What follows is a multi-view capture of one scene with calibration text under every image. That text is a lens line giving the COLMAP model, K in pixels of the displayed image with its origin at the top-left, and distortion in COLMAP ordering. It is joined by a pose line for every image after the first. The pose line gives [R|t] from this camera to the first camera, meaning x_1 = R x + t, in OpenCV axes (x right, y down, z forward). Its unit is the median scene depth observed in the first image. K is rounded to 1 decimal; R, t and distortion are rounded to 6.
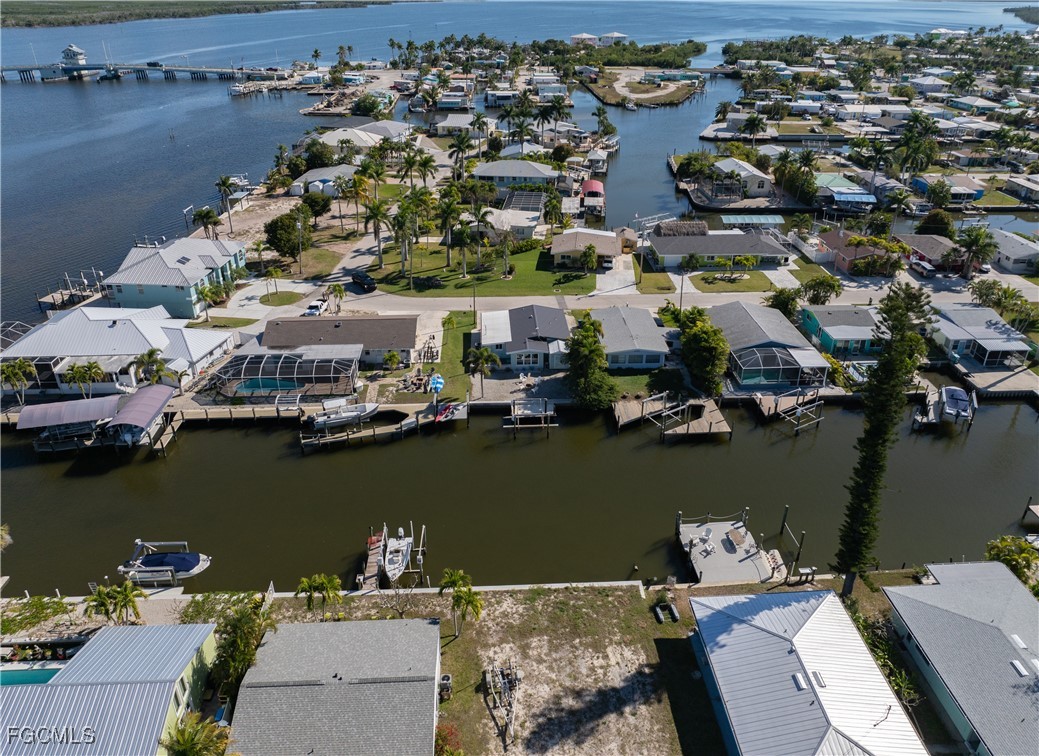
lens RADIAL K [[741.4, 0, 519.5], [0, 741.4, 378.0], [0, 0, 1]] dist [-0.034468, 0.003155]
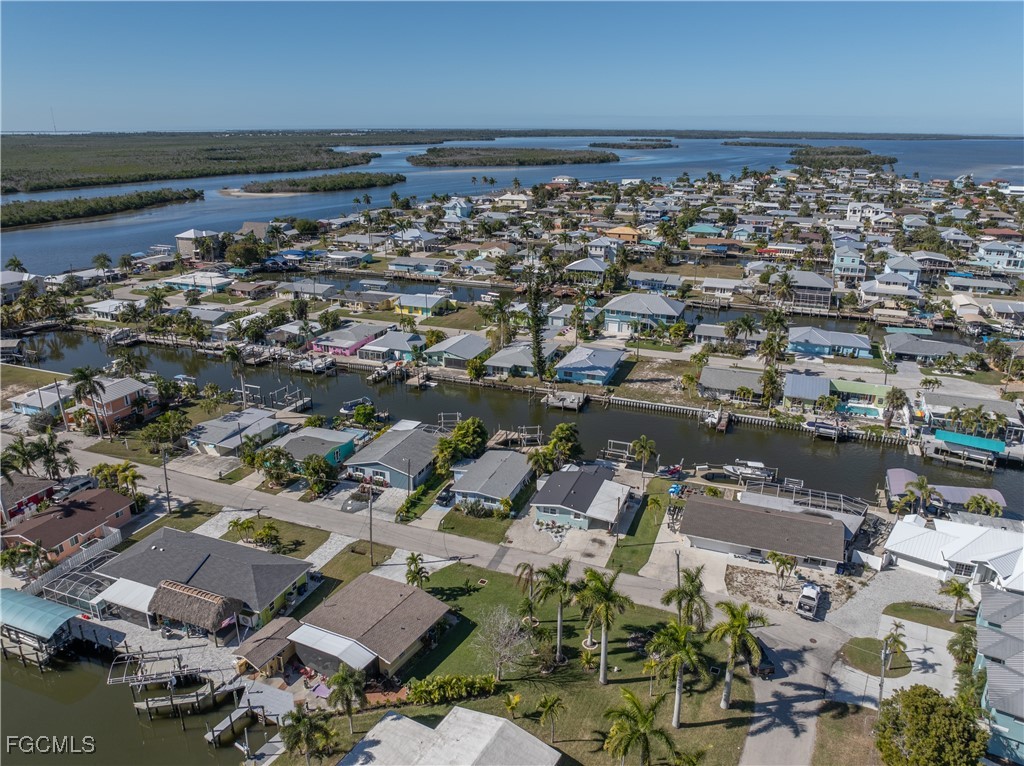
lens RADIAL K [[713.3, 0, 512.0], [0, 713.3, 383.0], [0, 0, 1]] dist [-0.030518, -0.004370]
pose [[-0.915185, -0.143349, 0.376680, -0.202254], [0.178581, 0.693625, 0.697849, -0.707478], [-0.361311, 0.705929, -0.609196, 1.212874]]
